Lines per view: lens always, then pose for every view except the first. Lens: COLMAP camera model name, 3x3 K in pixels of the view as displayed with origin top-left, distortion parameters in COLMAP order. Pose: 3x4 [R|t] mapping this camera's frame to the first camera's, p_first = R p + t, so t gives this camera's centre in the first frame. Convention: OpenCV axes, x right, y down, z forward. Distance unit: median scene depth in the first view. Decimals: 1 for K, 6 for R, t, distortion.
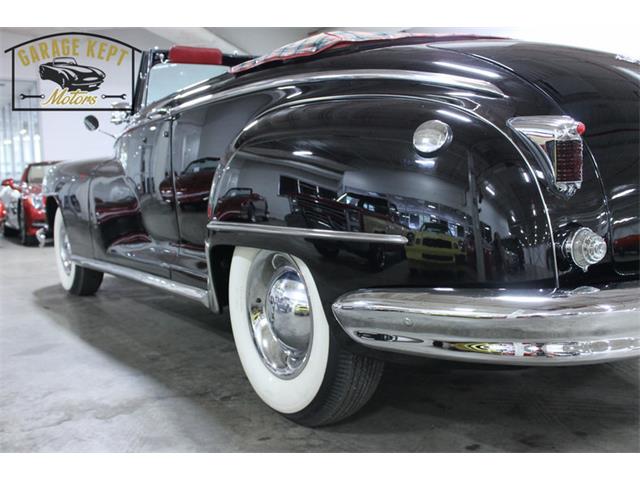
lens RADIAL K [[683.1, 0, 322.6], [0, 683.1, 238.9], [0, 0, 1]] dist [-0.101830, 0.023866]
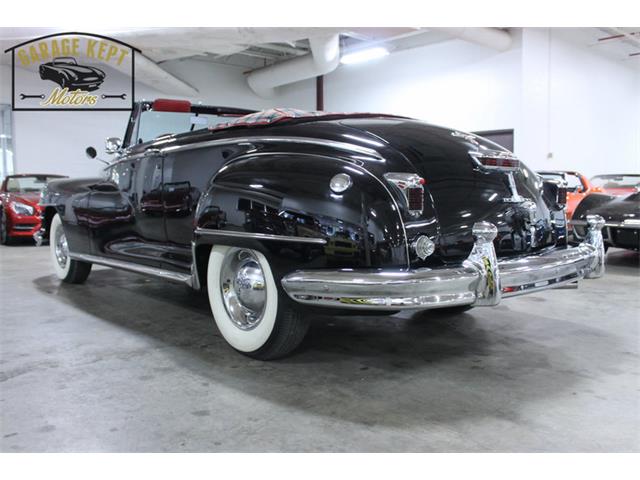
lens RADIAL K [[576.3, 0, 318.3], [0, 576.3, 239.7], [0, 0, 1]] dist [-0.124727, 0.015648]
pose [[0.993346, 0.012613, 0.114473, -0.043802], [-0.011919, 0.999906, -0.006743, 0.004654], [-0.114547, 0.005333, 0.993404, -0.315458]]
